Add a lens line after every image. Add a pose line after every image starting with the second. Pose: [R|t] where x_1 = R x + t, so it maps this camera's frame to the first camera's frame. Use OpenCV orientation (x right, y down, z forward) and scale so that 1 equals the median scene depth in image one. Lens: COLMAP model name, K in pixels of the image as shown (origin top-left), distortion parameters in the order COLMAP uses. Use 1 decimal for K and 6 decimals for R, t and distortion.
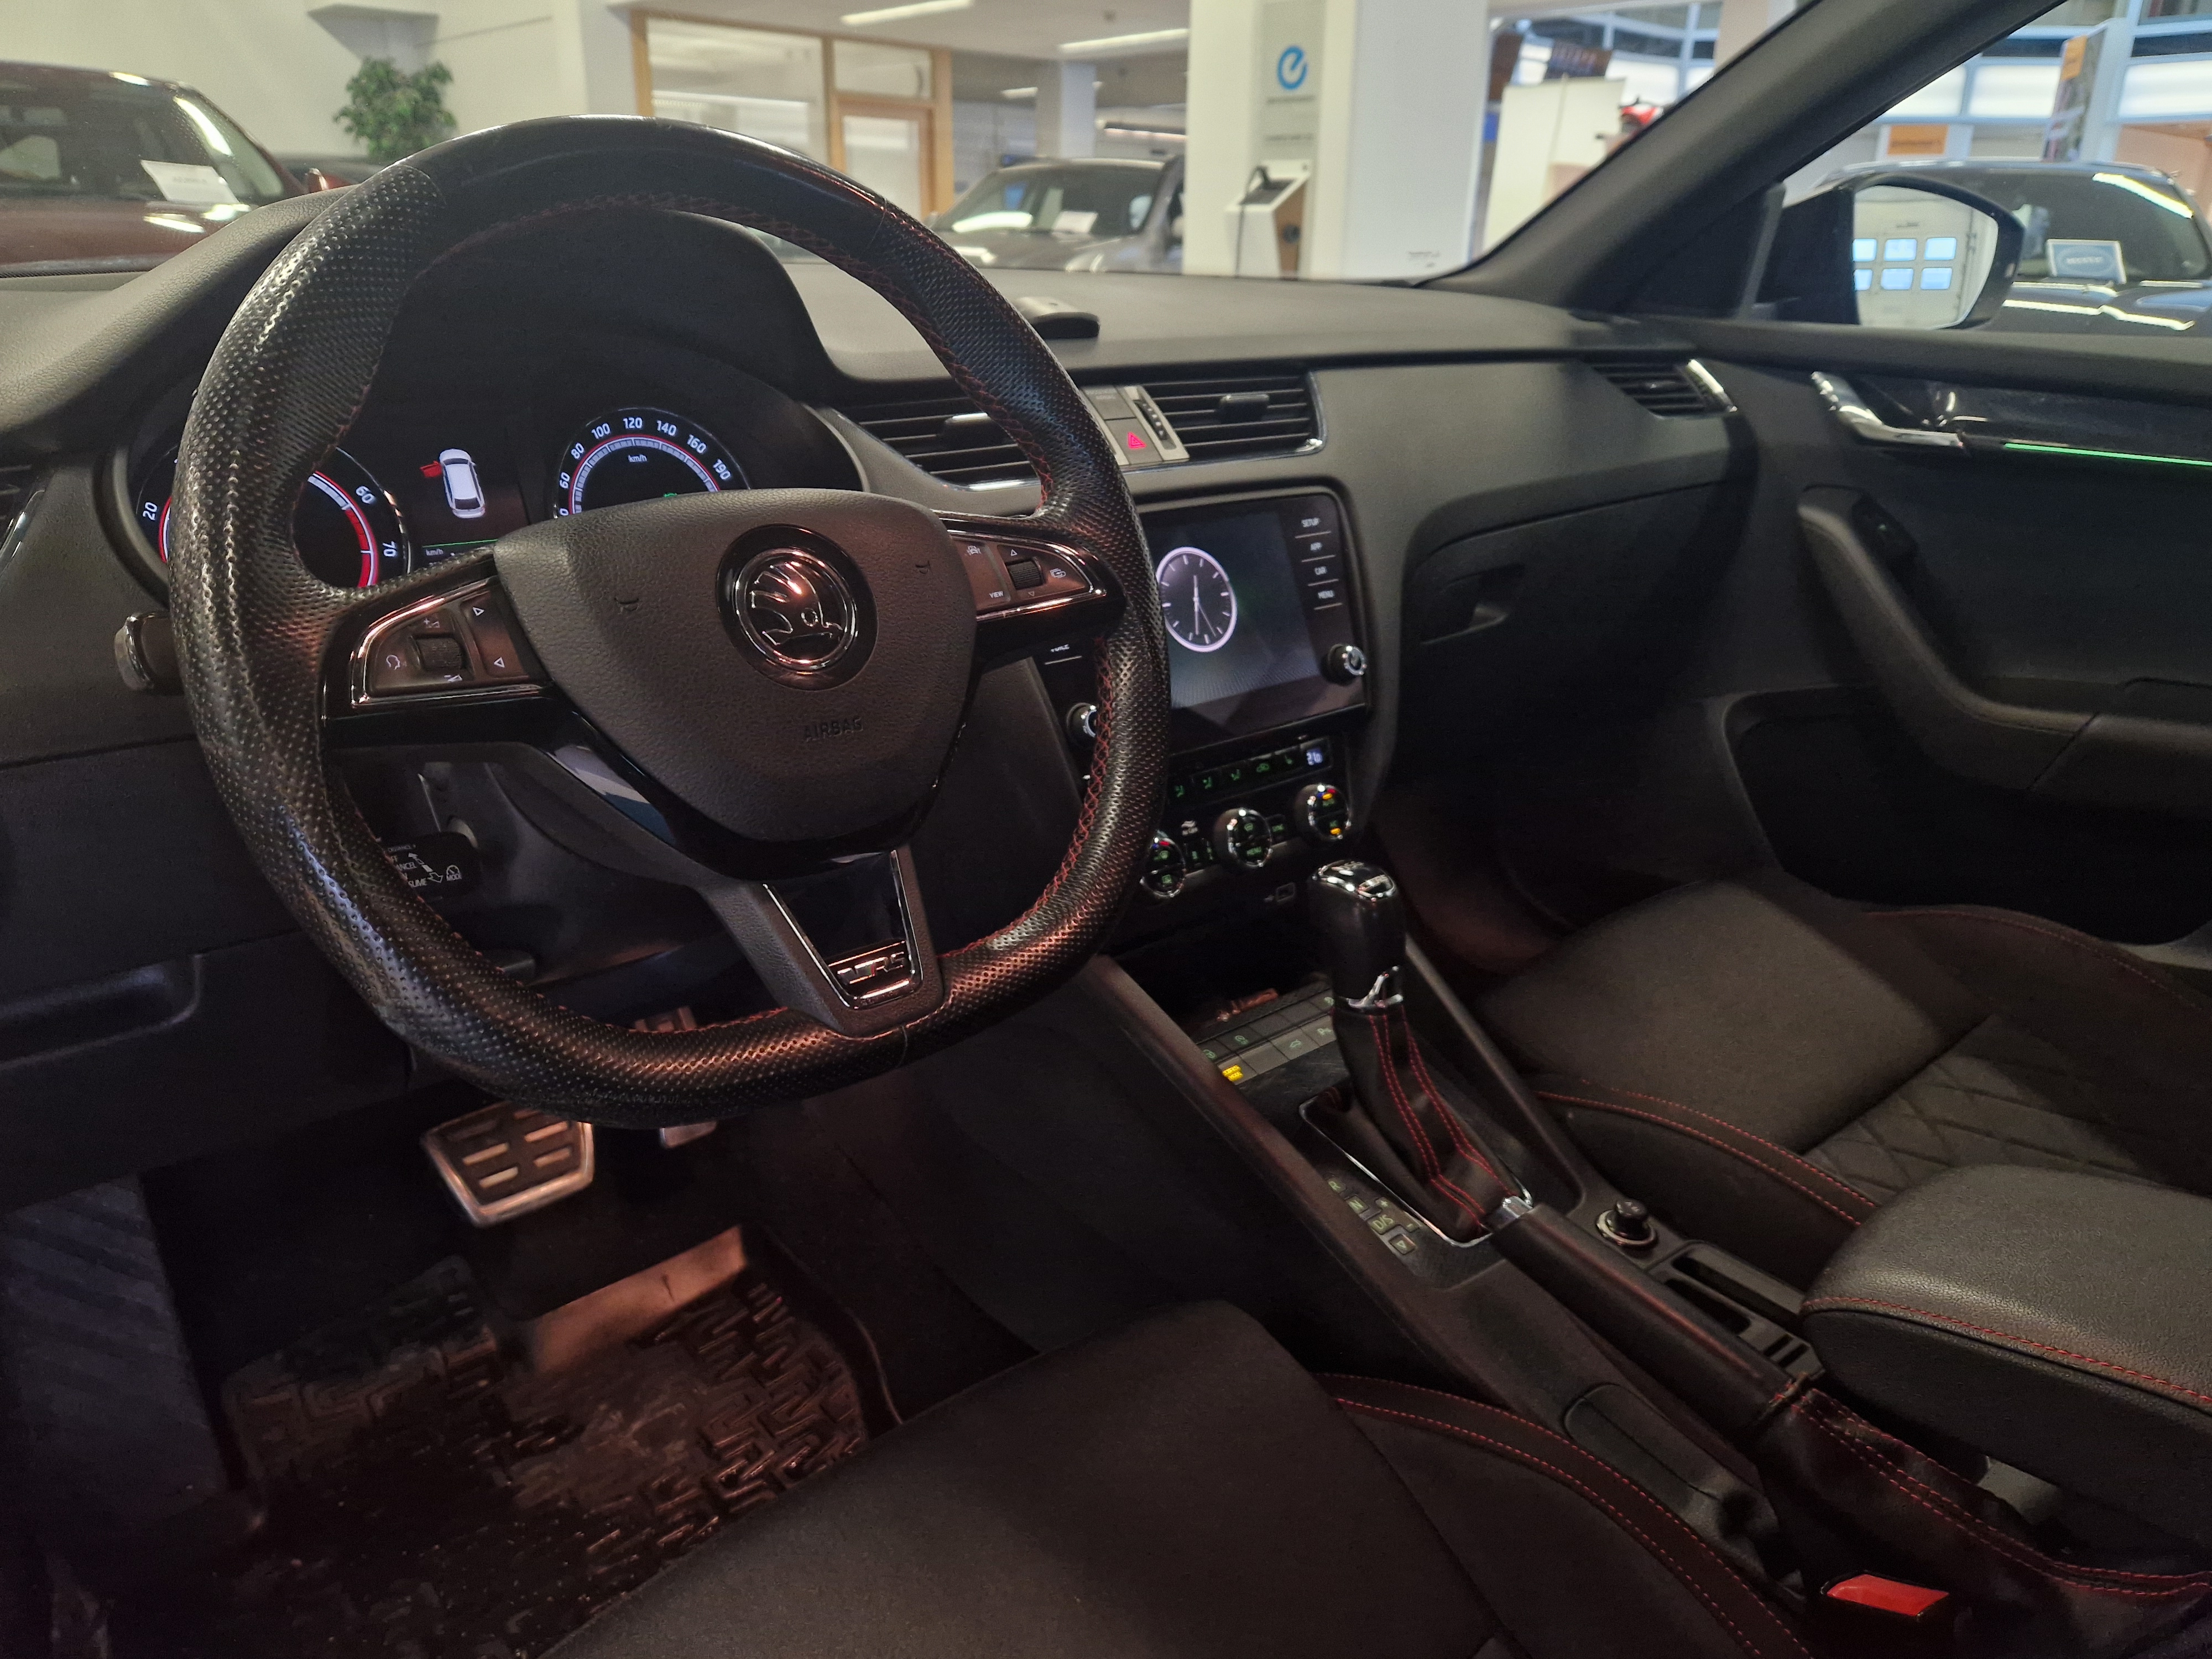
lens RADIAL K [[1533.3, 0, 1099.1], [0, 1533.3, 822.0], [0, 0, 1]] dist [0.032197, -0.012192]
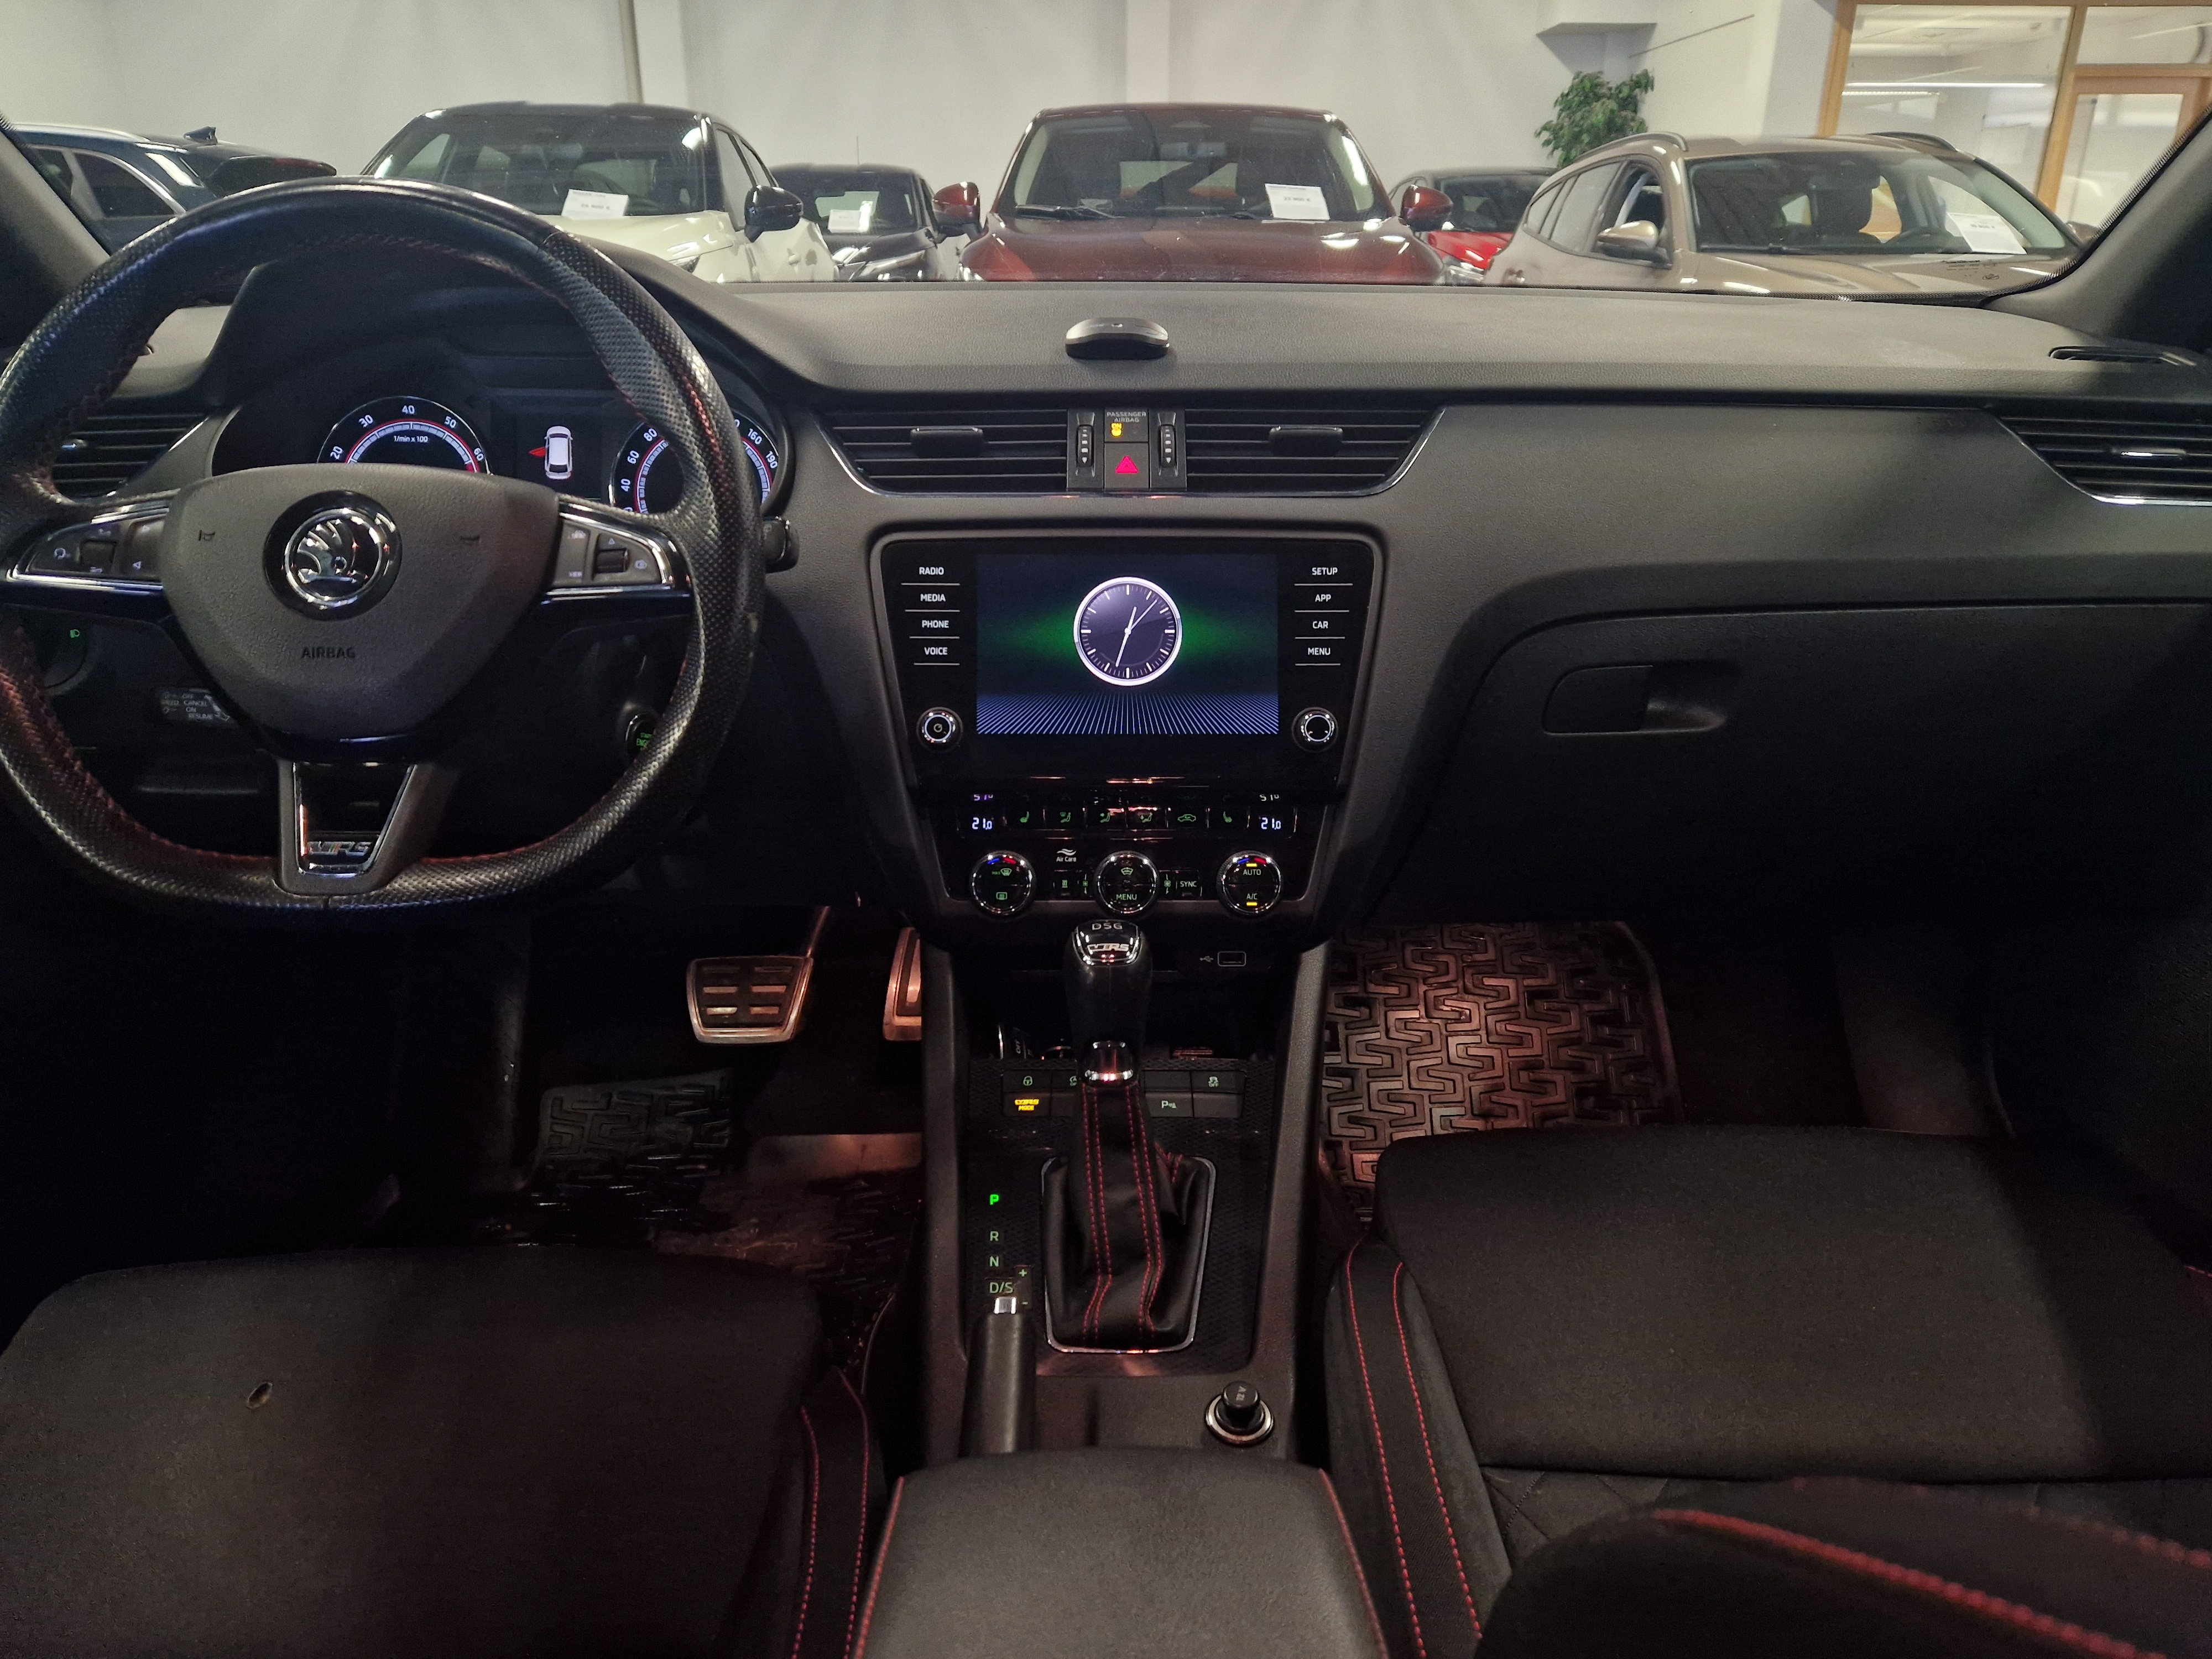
lens RADIAL K [[1533.3, 0, 1150.7], [0, 1533.3, 830.6], [0, 0, 1]] dist [0.032197, -0.012192]
pose [[0.760621, 0.223400, -0.609547, 0.634325], [-0.220320, 0.972031, 0.081326, -0.094908], [0.610667, 0.072437, 0.788567, 0.227069]]
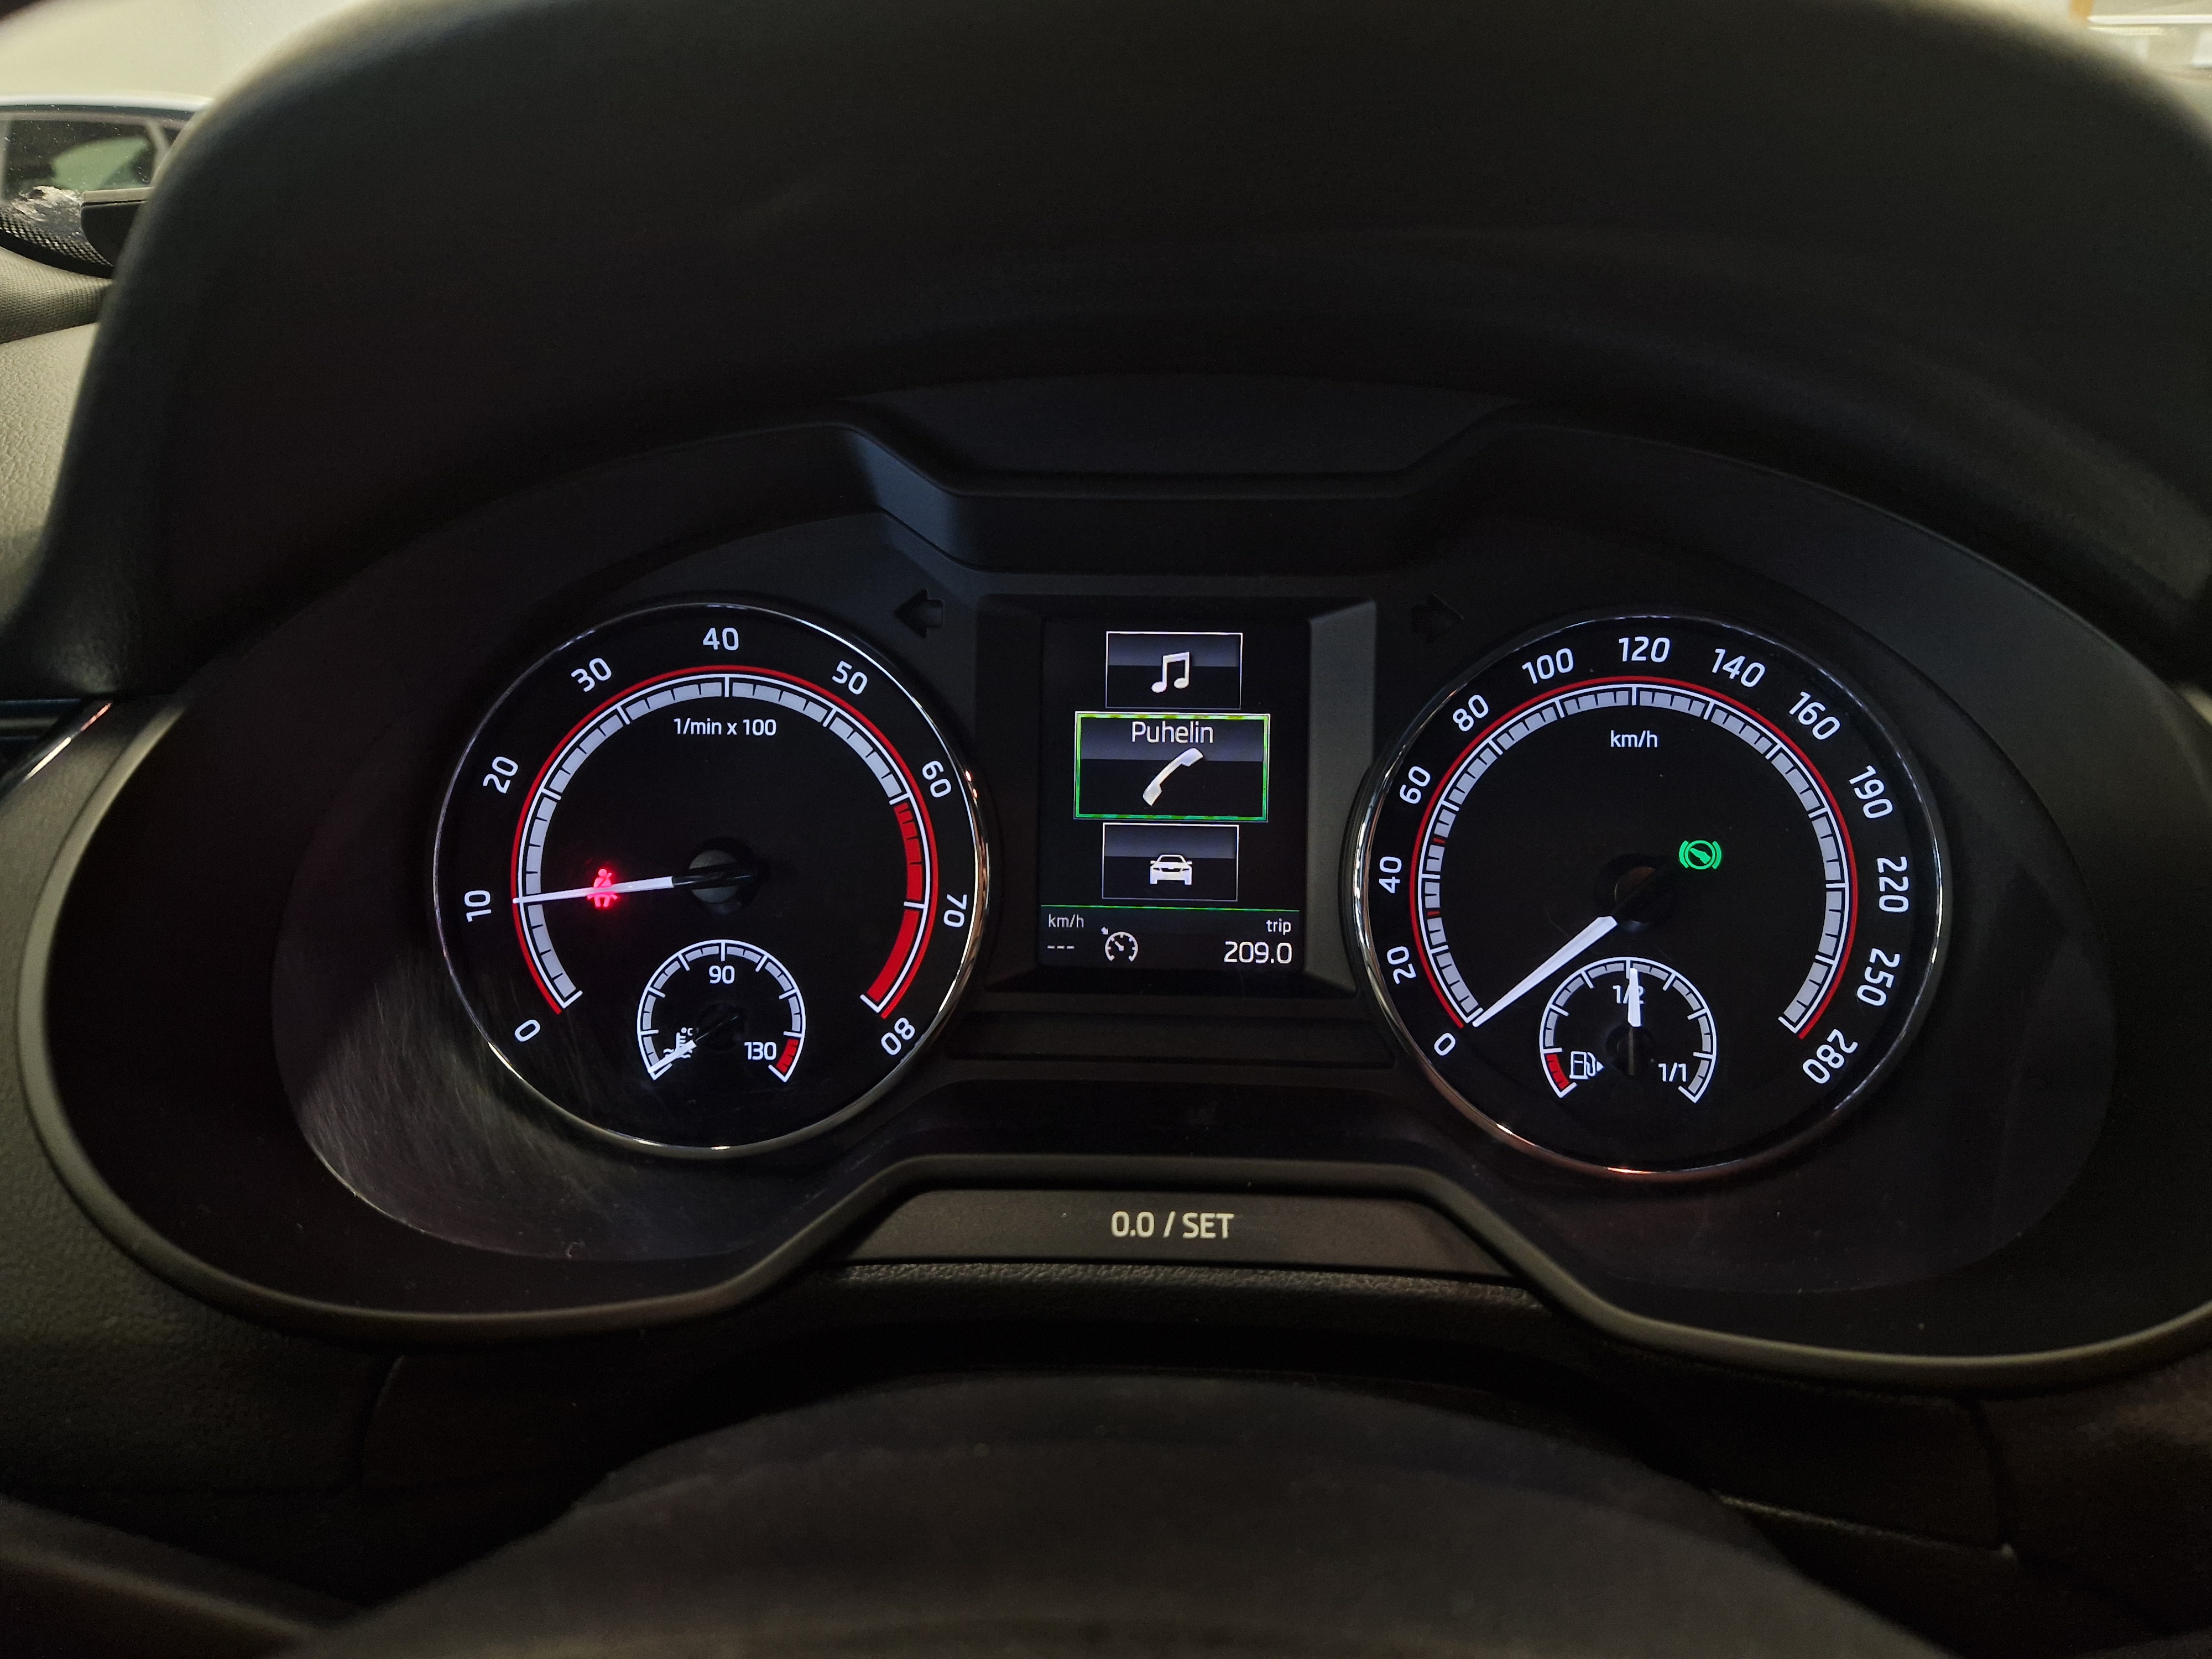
lens RADIAL K [[1533.3, 0, 1113.6], [0, 1533.3, 834.1], [0, 0, 1]] dist [0.032197, -0.012192]
pose [[0.717355, 0.243643, -0.652717, -0.112980], [-0.222572, 0.967908, 0.116683, -0.186792], [0.660199, 0.061573, 0.748562, 0.516293]]
